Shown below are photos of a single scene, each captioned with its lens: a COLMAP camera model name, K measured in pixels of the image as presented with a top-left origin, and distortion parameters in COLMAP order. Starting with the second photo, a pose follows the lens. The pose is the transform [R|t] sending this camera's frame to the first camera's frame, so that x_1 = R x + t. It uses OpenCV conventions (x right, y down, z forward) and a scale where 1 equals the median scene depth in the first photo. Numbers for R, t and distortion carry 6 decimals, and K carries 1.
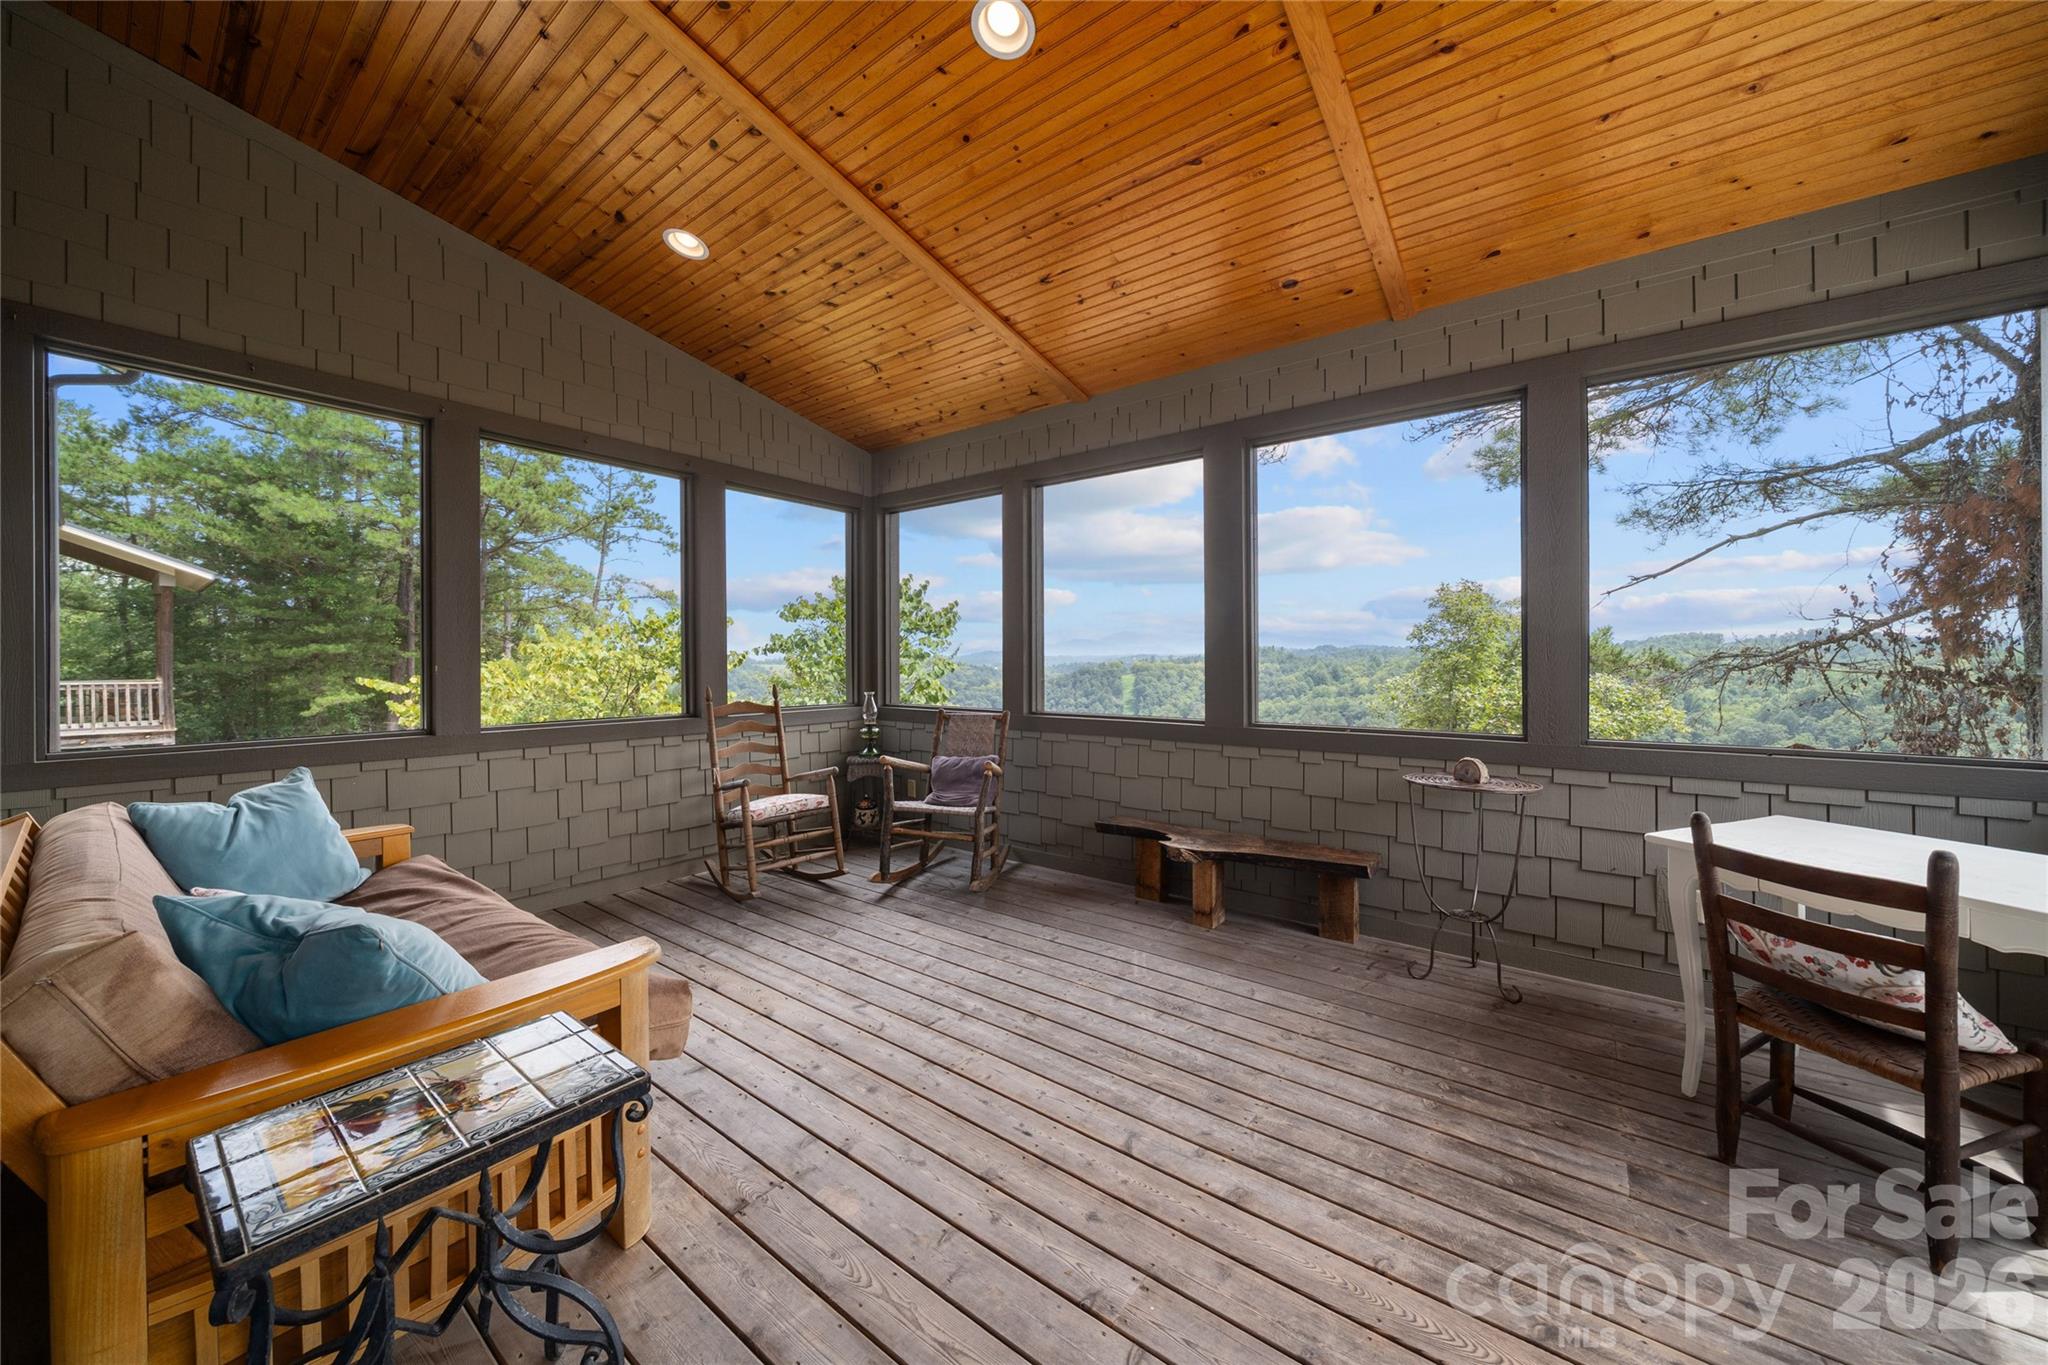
lens RADIAL K [[703.5, 0, 1025.3], [0, 703.5, 668.3], [0, 0, 1]] dist [-0.007376, -0.000013]
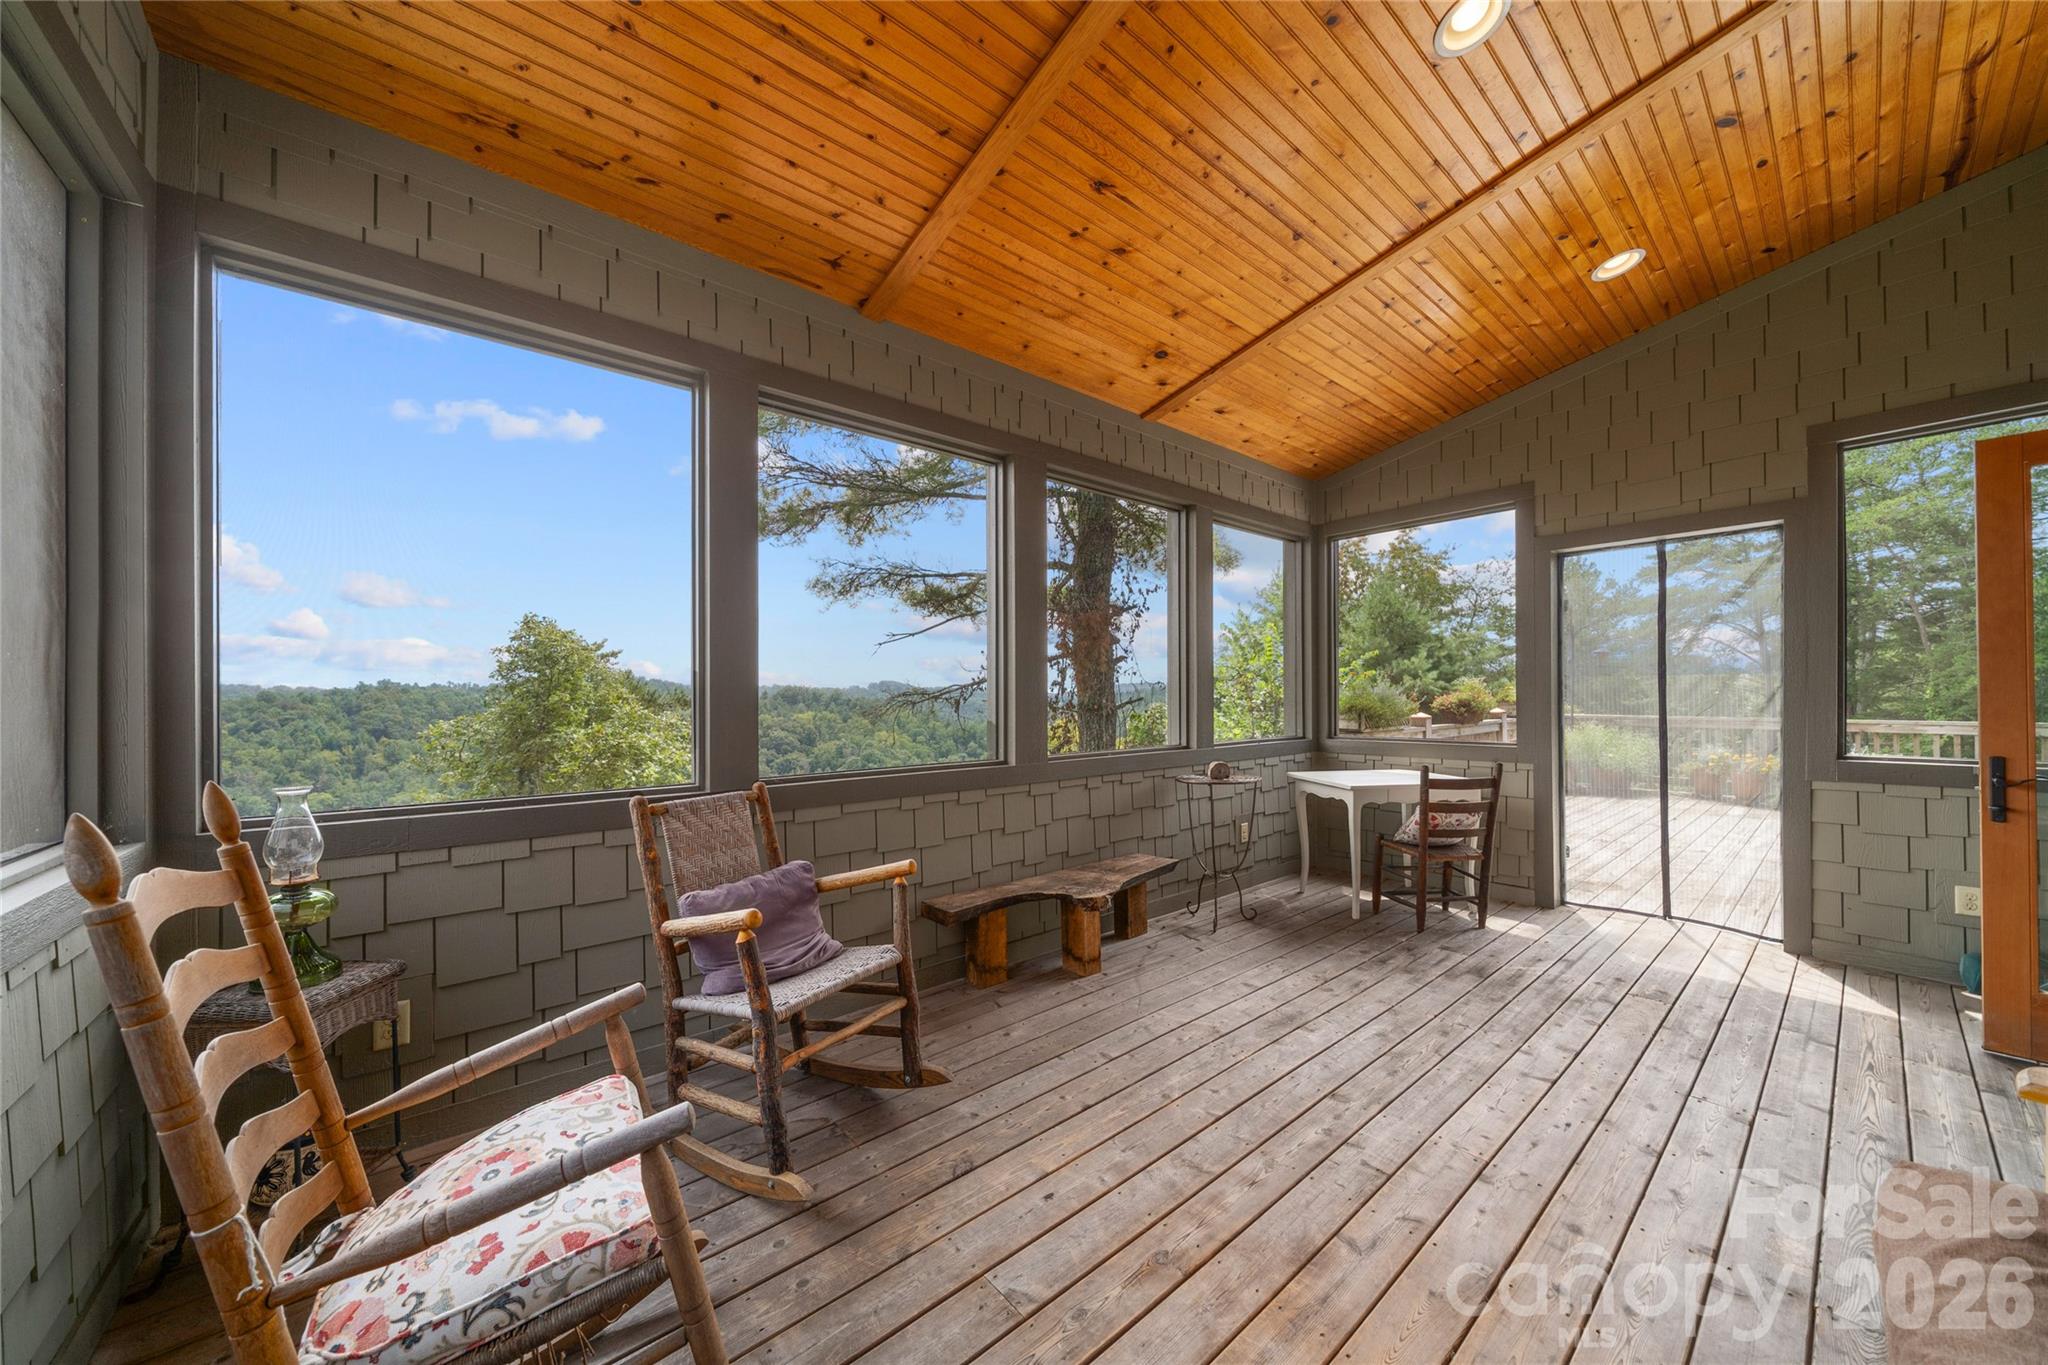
lens RADIAL K [[703.5, 0, 1025.2], [0, 703.5, 691.2], [0, 0, 1]] dist [-0.007376, -0.000013]
pose [[0.238464, 0.007691, 0.971121, -0.961248], [0.020466, 0.999707, -0.012943, -0.005142], [-0.970936, 0.022962, 0.238237, 1.189140]]
